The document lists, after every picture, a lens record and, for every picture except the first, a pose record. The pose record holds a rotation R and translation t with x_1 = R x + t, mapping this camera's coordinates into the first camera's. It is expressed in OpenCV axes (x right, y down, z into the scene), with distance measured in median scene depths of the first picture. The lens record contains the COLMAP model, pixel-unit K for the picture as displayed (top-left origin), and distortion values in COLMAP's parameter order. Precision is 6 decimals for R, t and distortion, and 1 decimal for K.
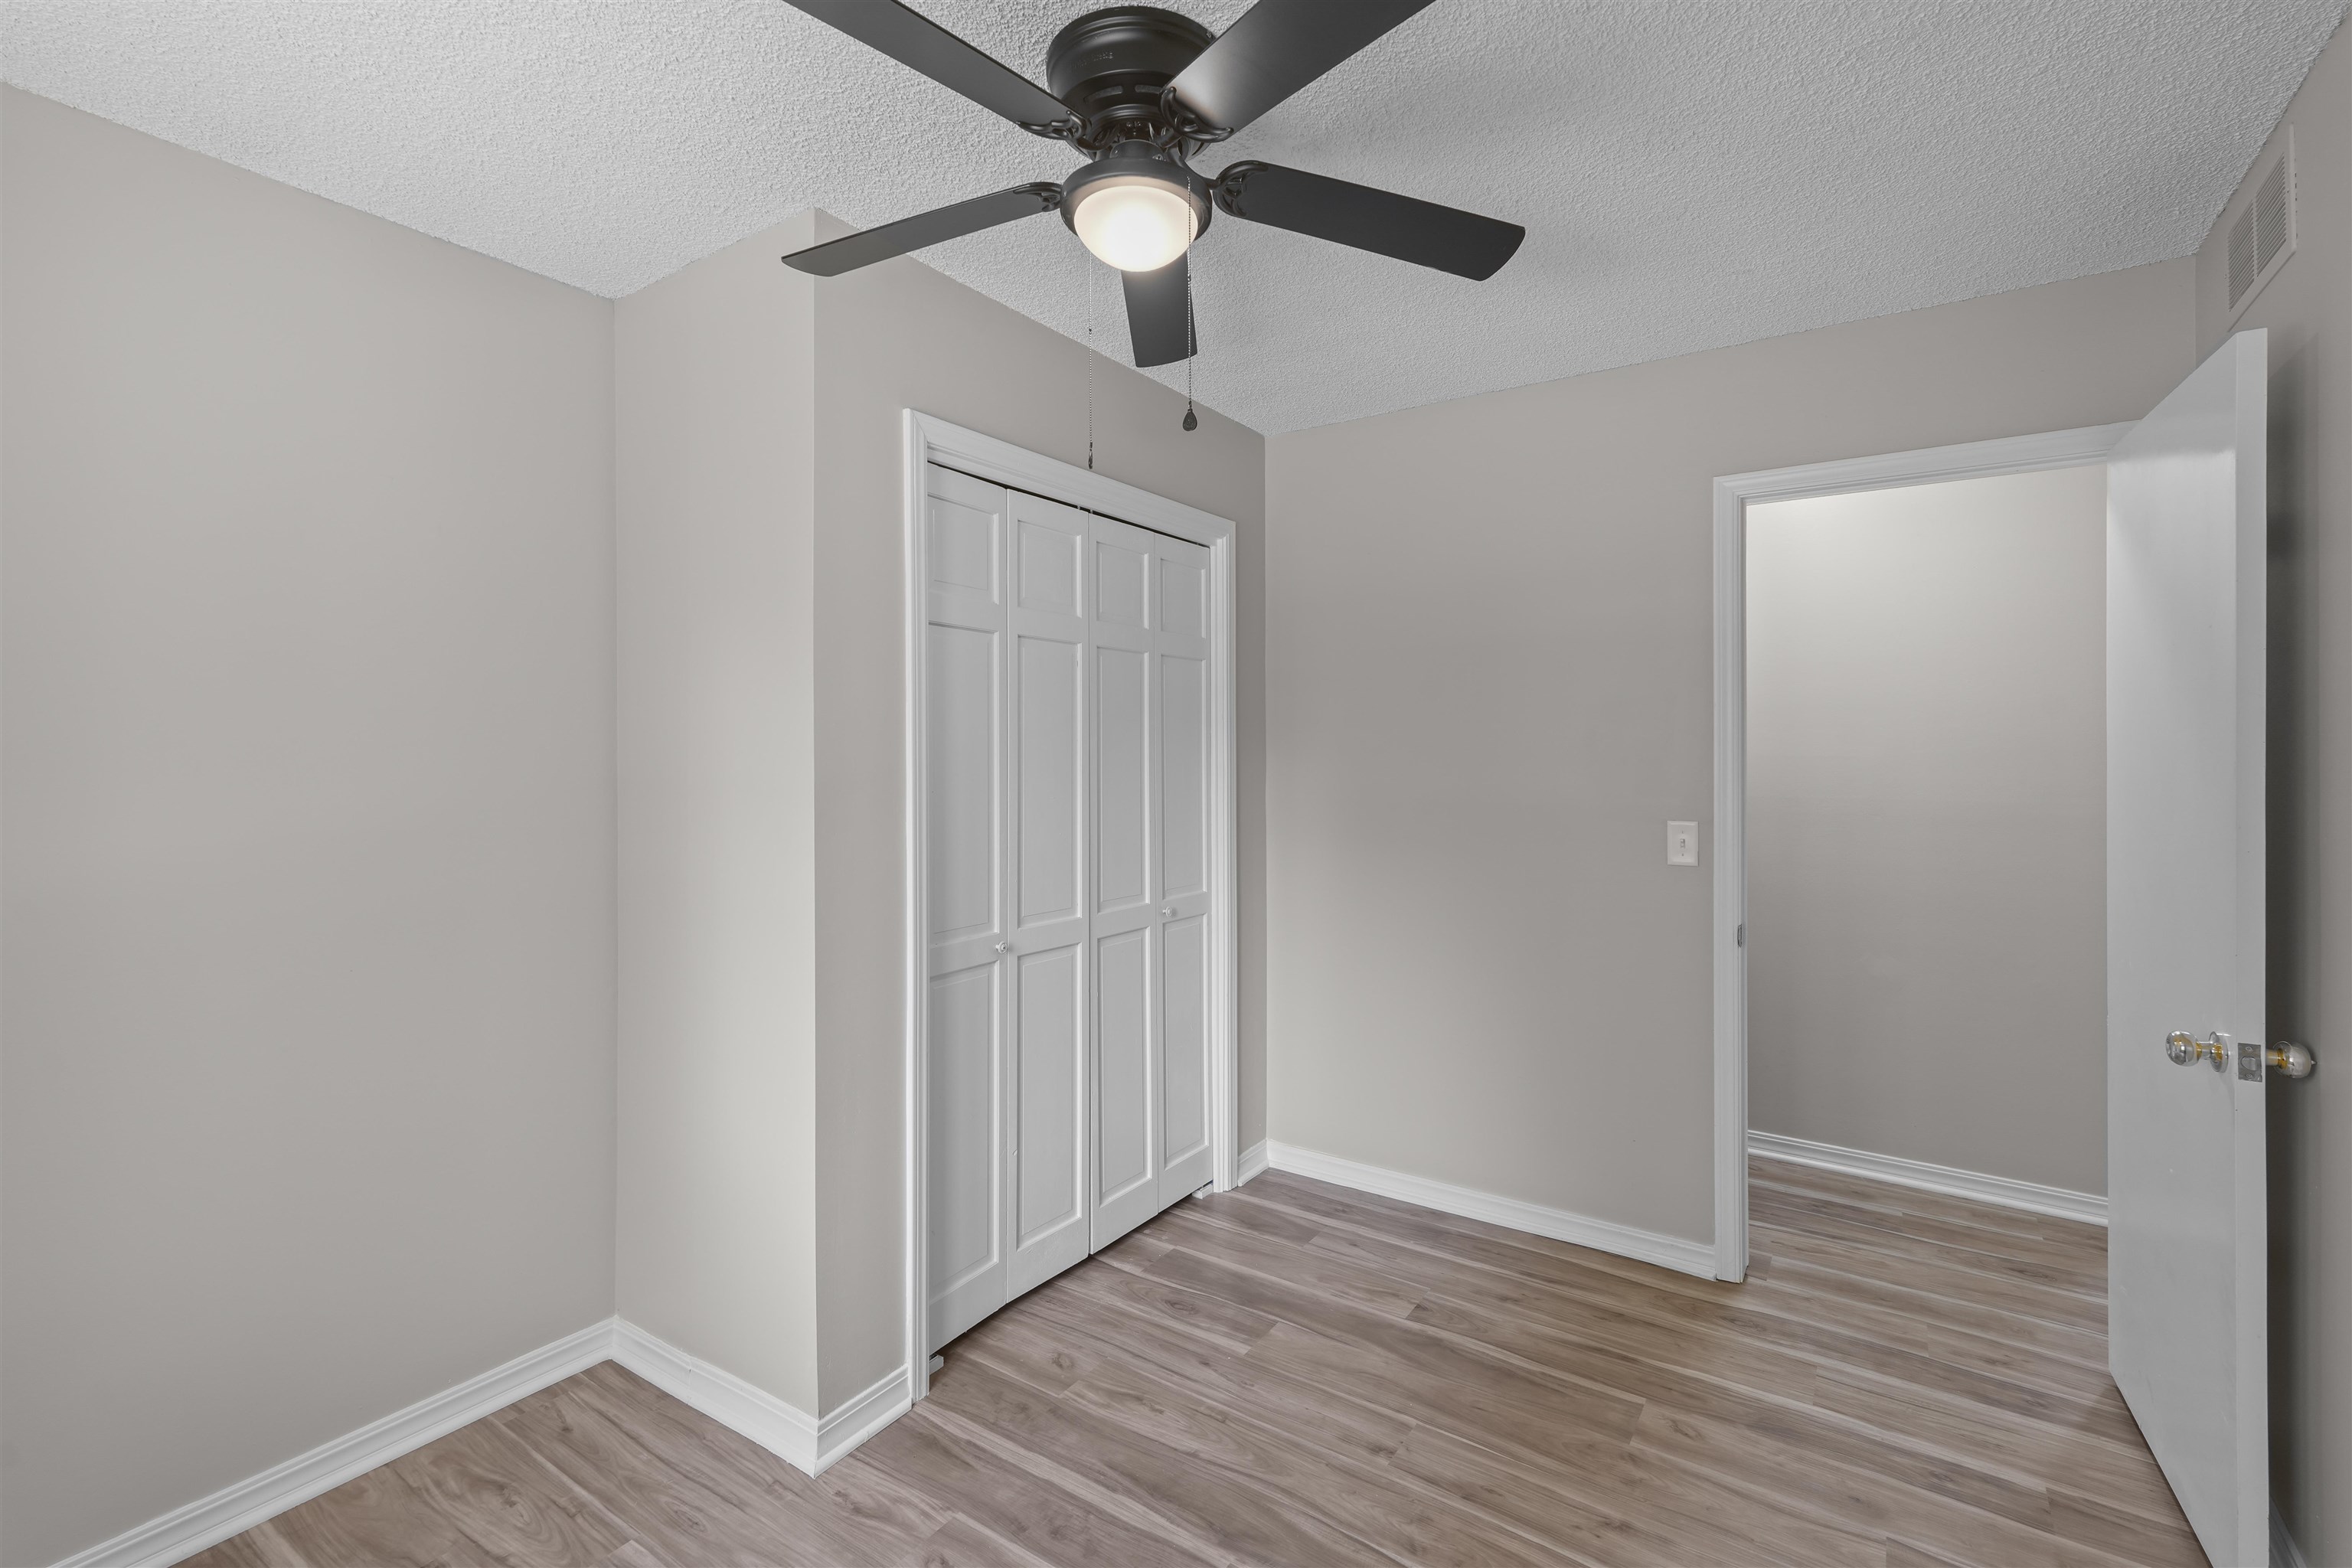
lens RADIAL K [[1029.2, 0, 1178.7], [0, 1029.2, 765.5], [0, 0, 1]] dist [-0.003518, -0.000021]
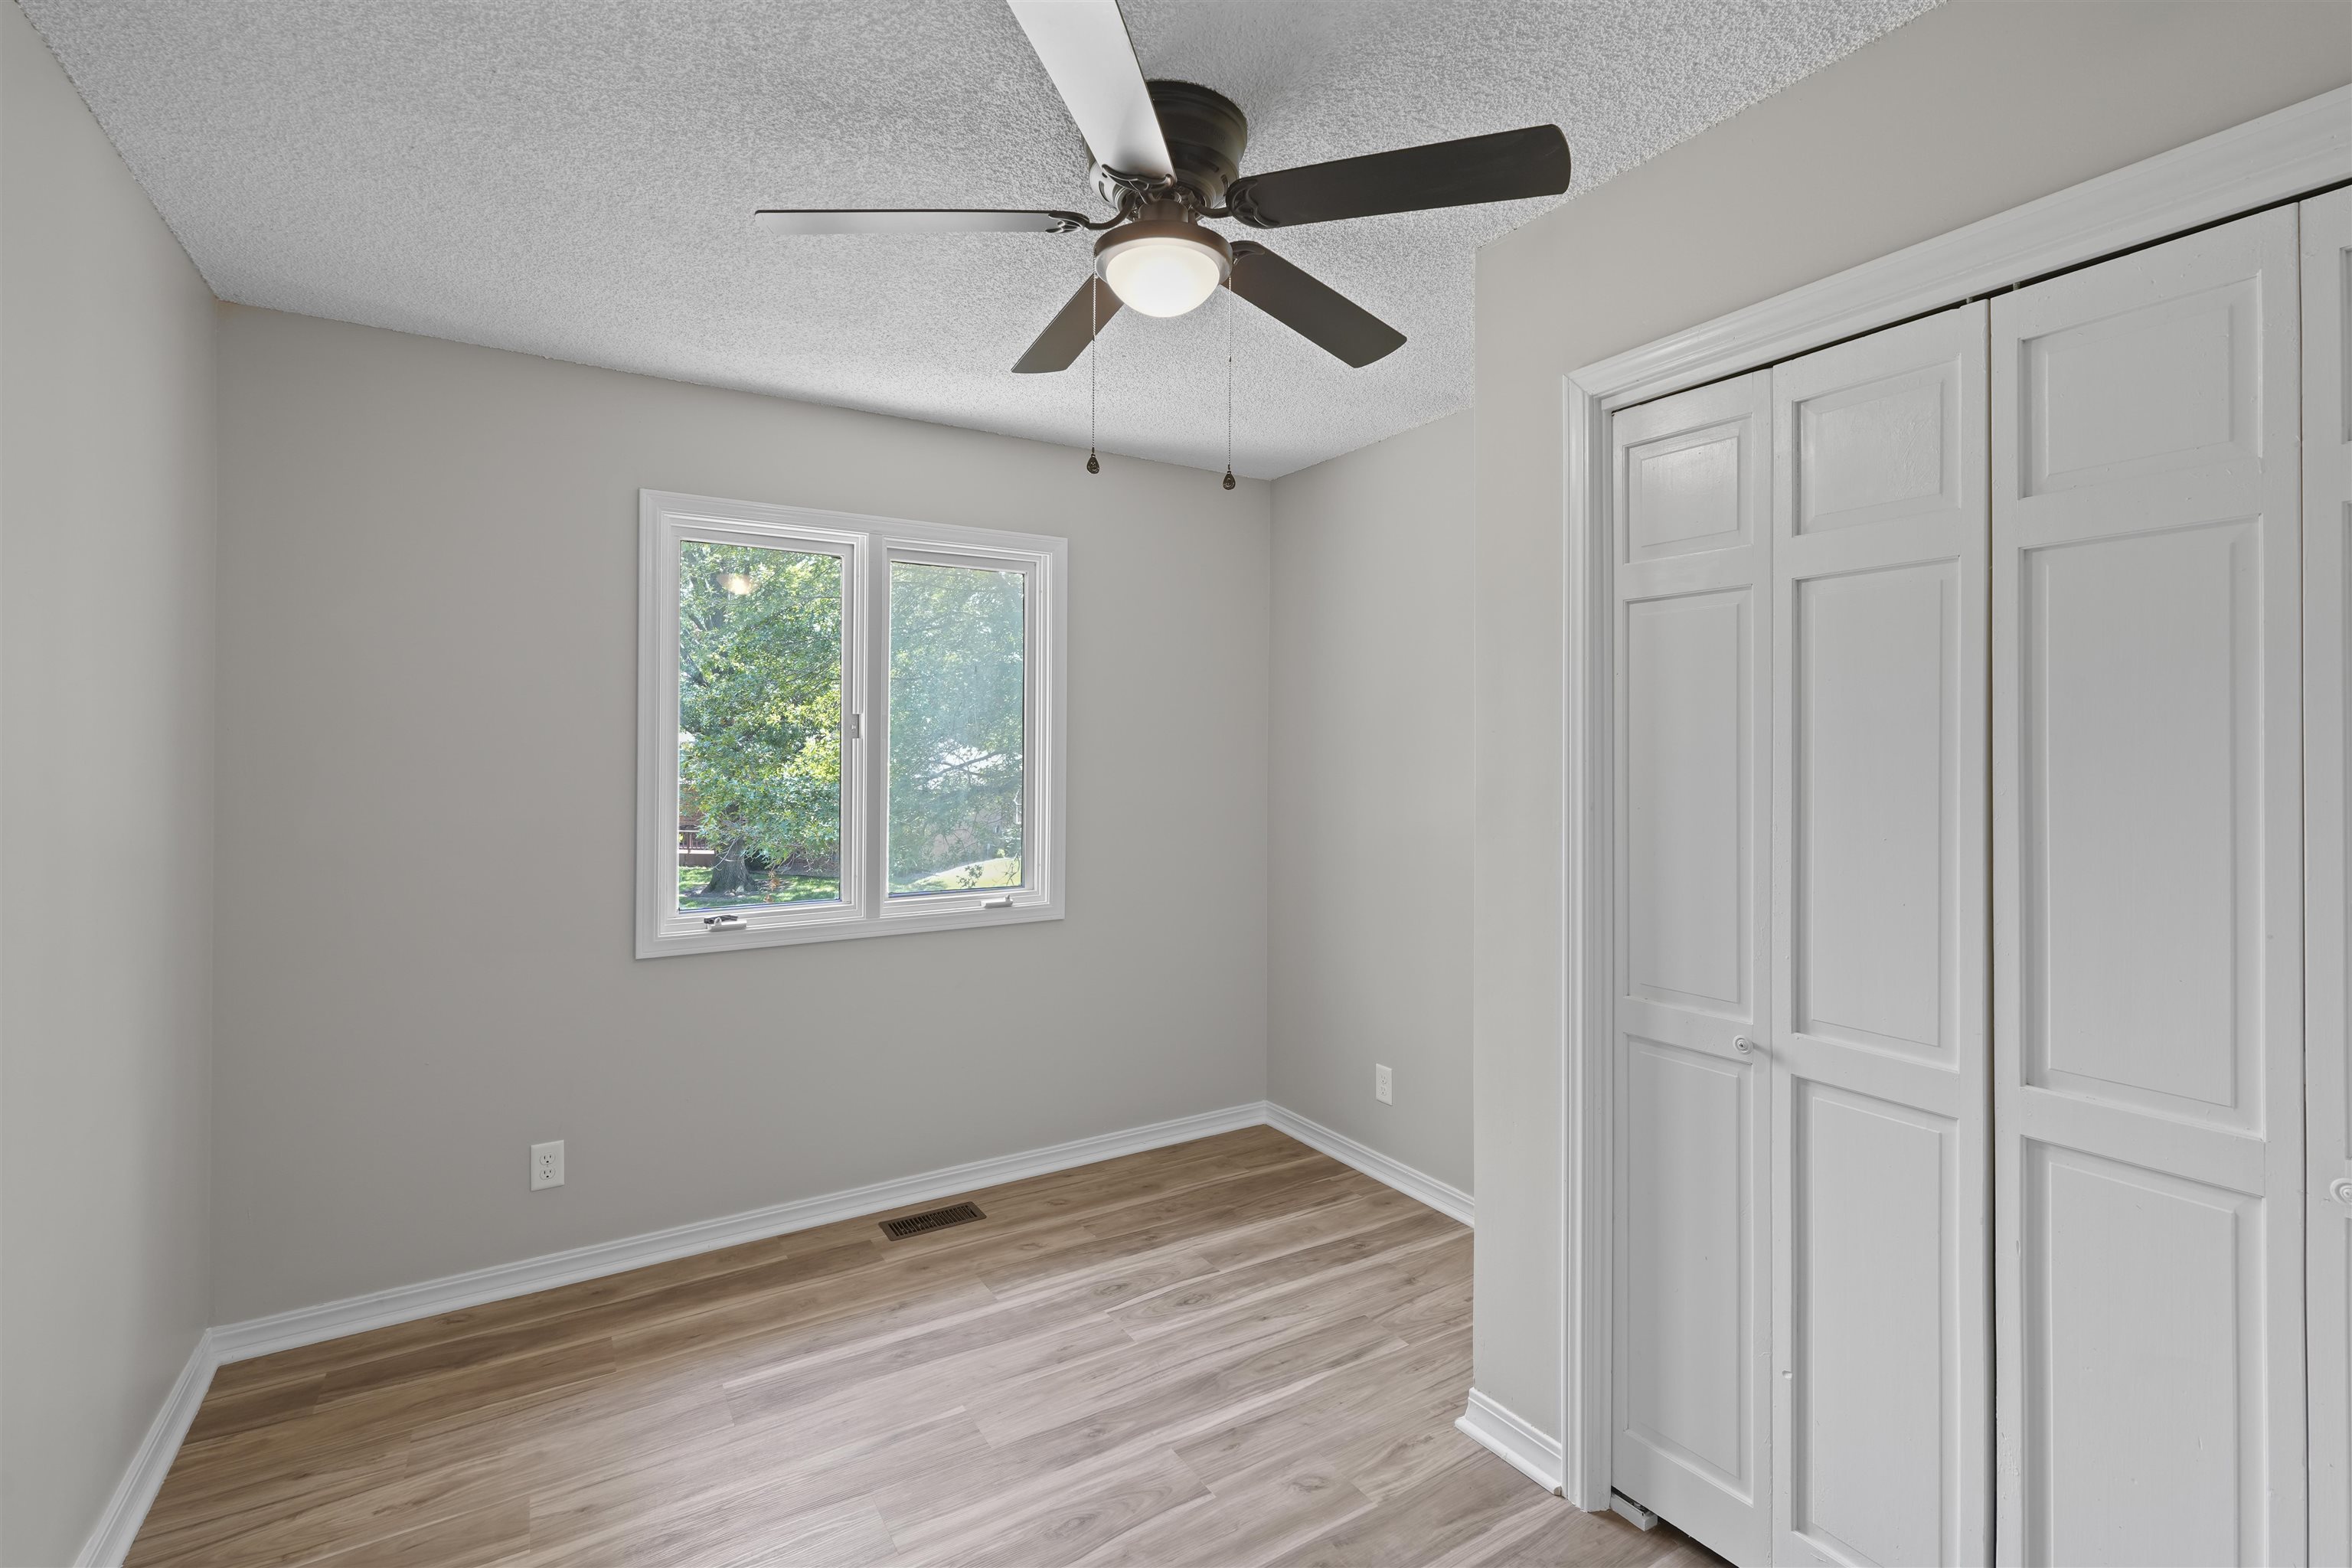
lens RADIAL K [[1029.2, 0, 1175.8], [0, 1029.2, 765.2], [0, 0, 1]] dist [-0.003518, -0.000021]
pose [[-0.407985, 0.003873, -0.912980, 0.618630], [-0.014974, 0.999828, 0.010933, -0.011686], [0.912866, 0.018132, -0.407857, 0.948978]]
